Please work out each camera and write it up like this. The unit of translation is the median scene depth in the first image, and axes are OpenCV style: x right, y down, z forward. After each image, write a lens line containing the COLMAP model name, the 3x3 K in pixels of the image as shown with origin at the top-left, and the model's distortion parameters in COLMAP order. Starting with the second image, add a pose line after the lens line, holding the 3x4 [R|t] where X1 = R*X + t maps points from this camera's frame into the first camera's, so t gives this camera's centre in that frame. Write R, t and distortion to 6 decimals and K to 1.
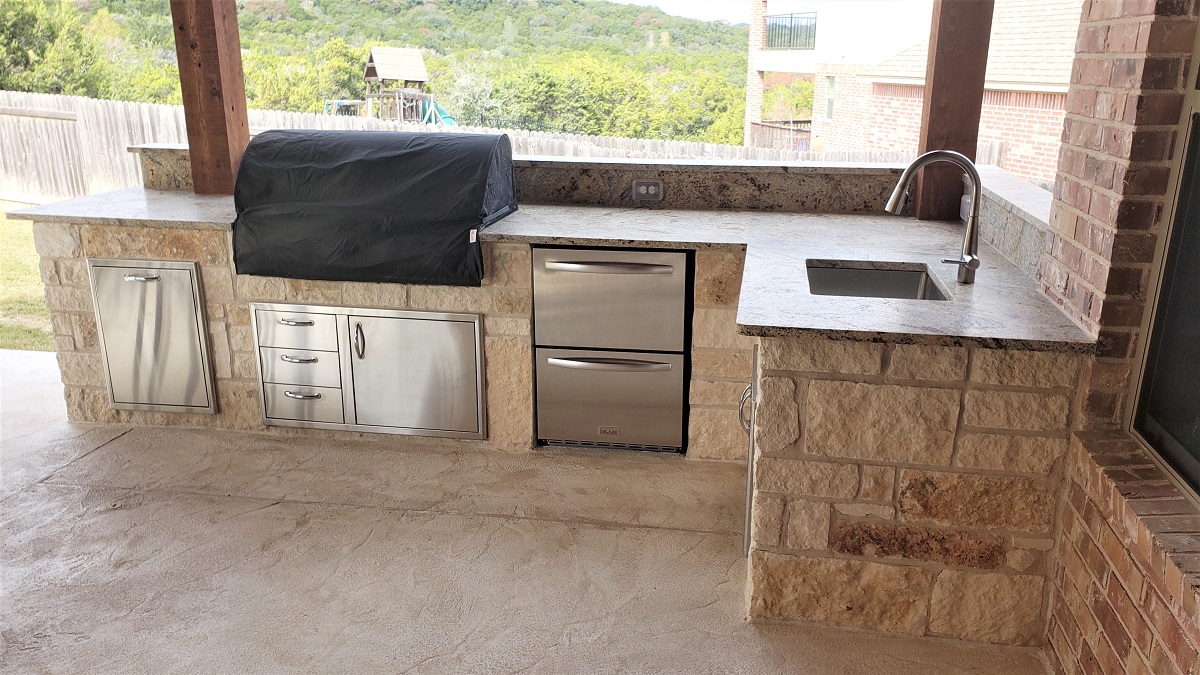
lens RADIAL K [[929.9, 0, 601.2], [0, 929.9, 357.5], [0, 0, 1]] dist [0.097012, -0.086271]
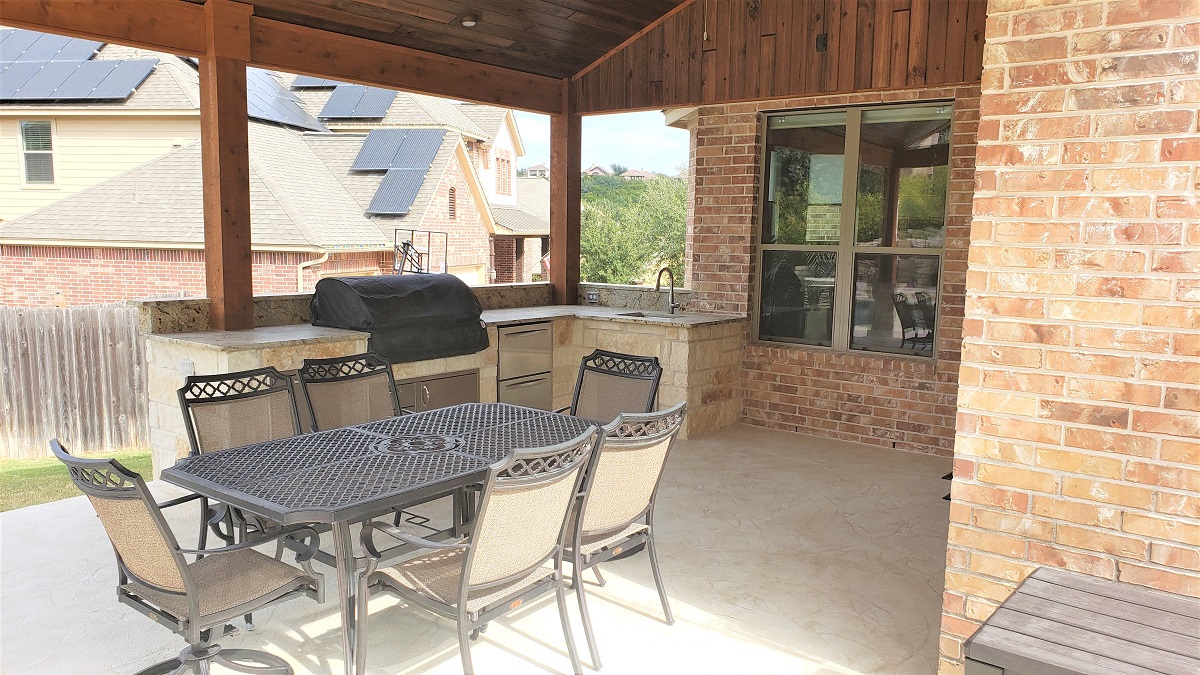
lens RADIAL K [[929.9, 0, 601.2], [0, 929.9, 357.5], [0, 0, 1]] dist [0.097012, -0.086271]
pose [[0.489951, -0.116485, 0.863932, -1.617205], [0.254584, 0.966949, -0.014004, 0.022078], [-0.833747, 0.226805, 0.503413, -0.132317]]
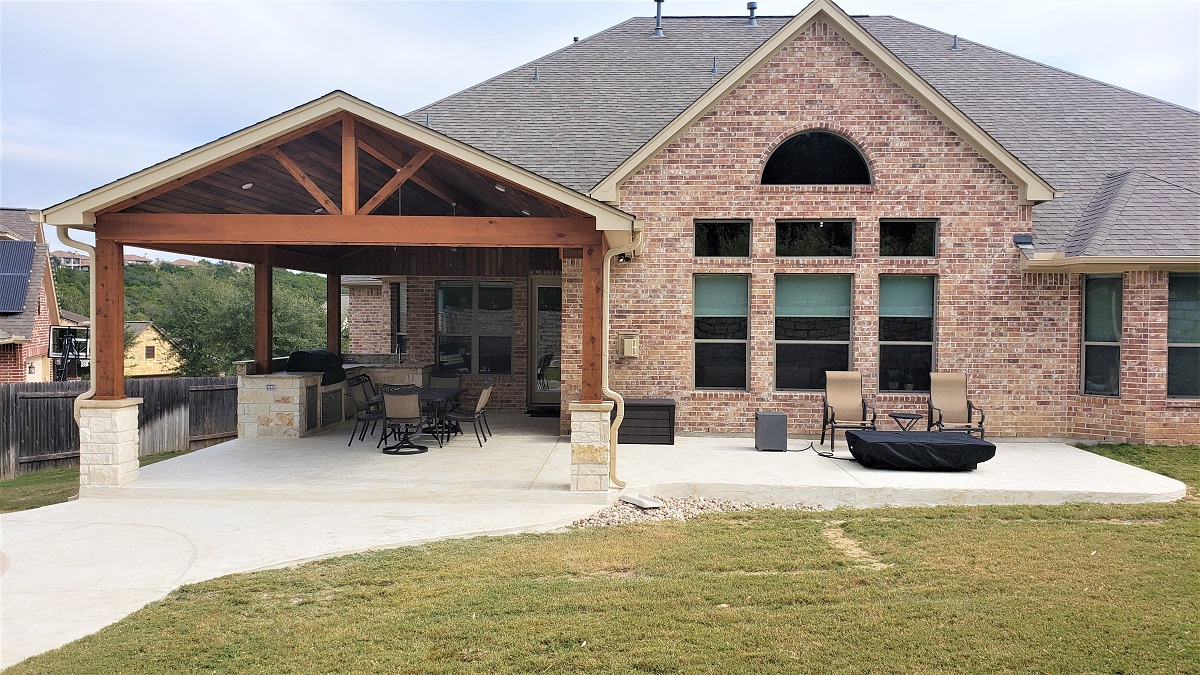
lens RADIAL K [[929.9, 0, 601.2], [0, 929.9, 357.5], [0, 0, 1]] dist [0.097012, -0.086271]
pose [[-0.111403, -0.045572, 0.992730, -4.479185], [0.296263, 0.952002, 0.076948, -0.151527], [-0.948587, 0.302681, -0.092555, 0.209503]]
